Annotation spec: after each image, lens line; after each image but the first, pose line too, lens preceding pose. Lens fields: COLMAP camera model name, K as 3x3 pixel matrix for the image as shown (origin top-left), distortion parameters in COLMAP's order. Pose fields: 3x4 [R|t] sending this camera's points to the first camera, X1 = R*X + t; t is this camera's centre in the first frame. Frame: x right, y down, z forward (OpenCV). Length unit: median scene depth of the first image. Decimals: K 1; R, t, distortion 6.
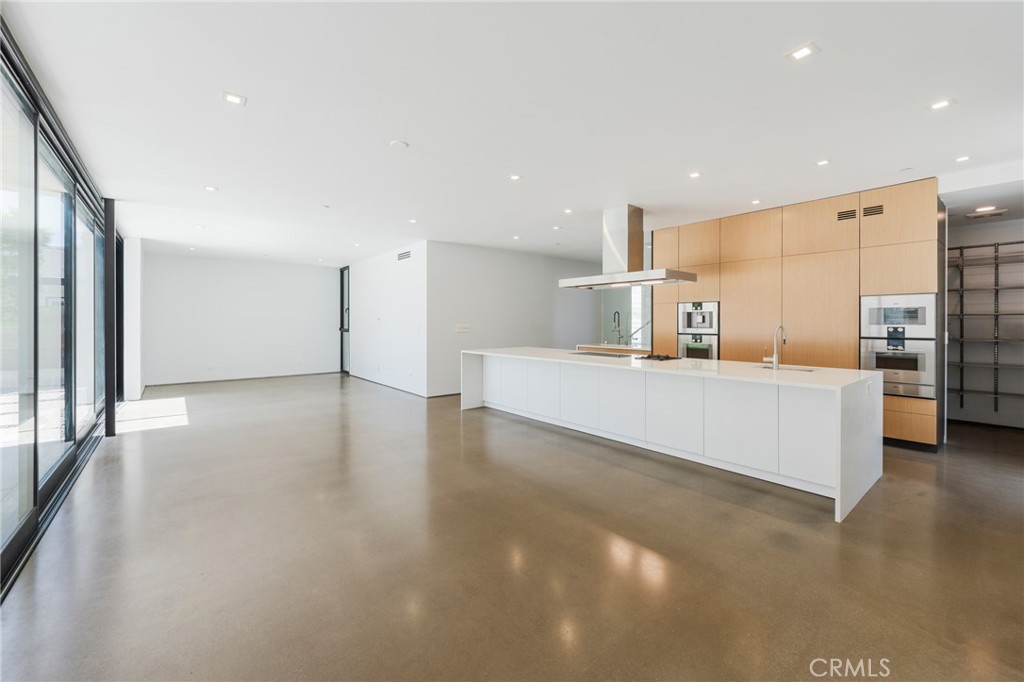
lens RADIAL K [[407.7, 0, 513.2], [0, 407.7, 323.5], [0, 0, 1]] dist [-0.000061, 0.000025]
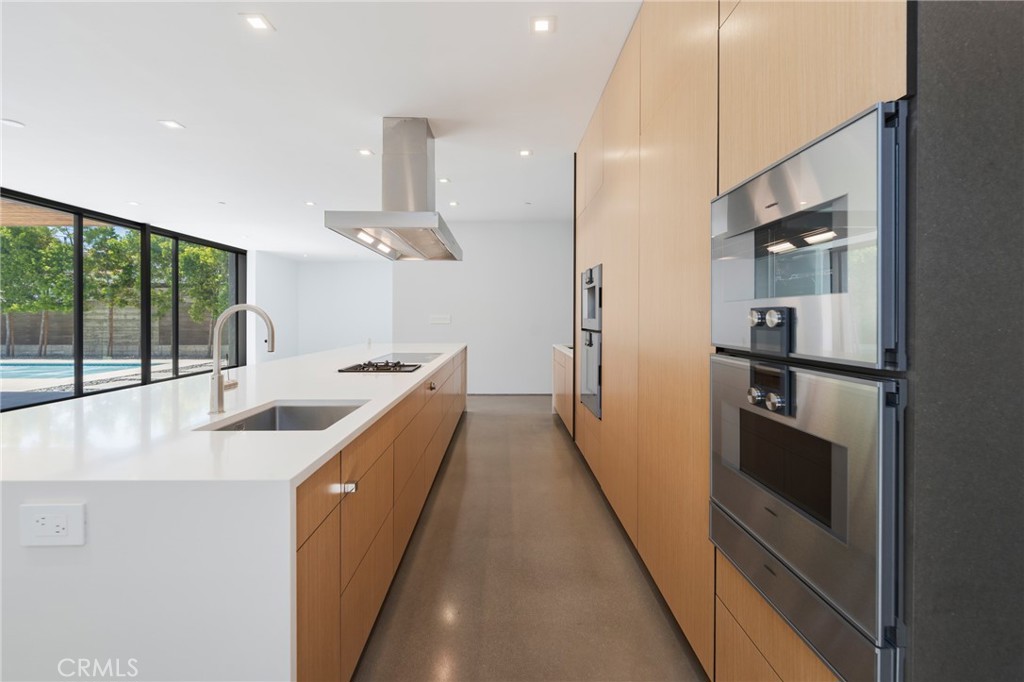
lens RADIAL K [[405.4, 0, 500.5], [0, 405.4, 314.8], [0, 0, 1]] dist [-0.000105, 0.000065]
pose [[0.759840, -0.007718, -0.650064, 0.920010], [0.005442, 0.999970, -0.005511, 0.013194], [0.650088, 0.000650, 0.759859, 0.695252]]
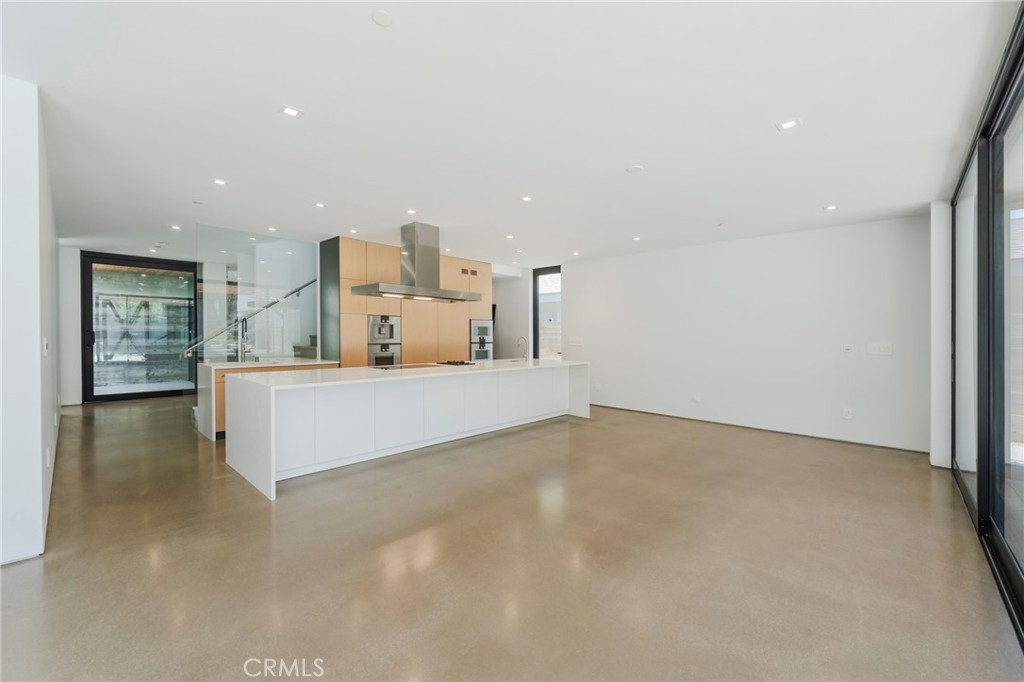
lens RADIAL K [[381.4, 0, 512.0], [0, 381.4, 341.0], [0, 0, 1]] dist [-0.000187, -0.000048]
pose [[-0.067482, -0.016135, 0.997590, -0.808843], [-0.006414, 0.999856, 0.015738, -0.001769], [-0.997700, -0.005336, -0.067576, 0.931574]]
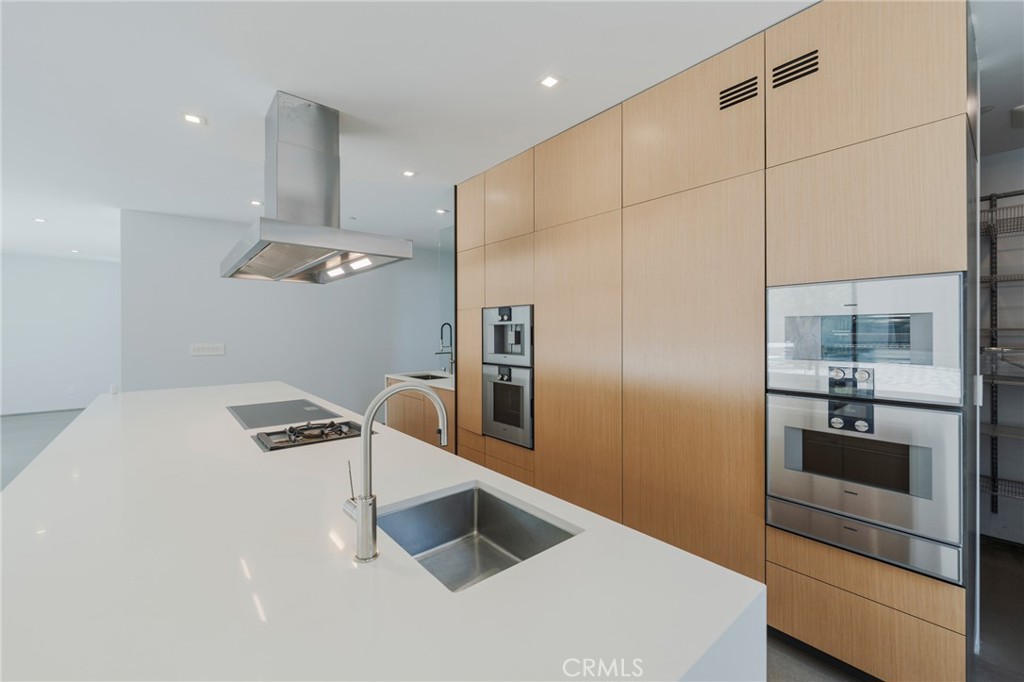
lens RADIAL K [[413.3, 0, 498.2], [0, 413.3, 331.9], [0, 0, 1]] dist [-0.000117, -0.000293]
pose [[0.999129, -0.010309, -0.040423, 0.601216], [0.010498, 0.999935, 0.004442, -0.027346], [0.040375, -0.004863, 0.999173, 0.580206]]
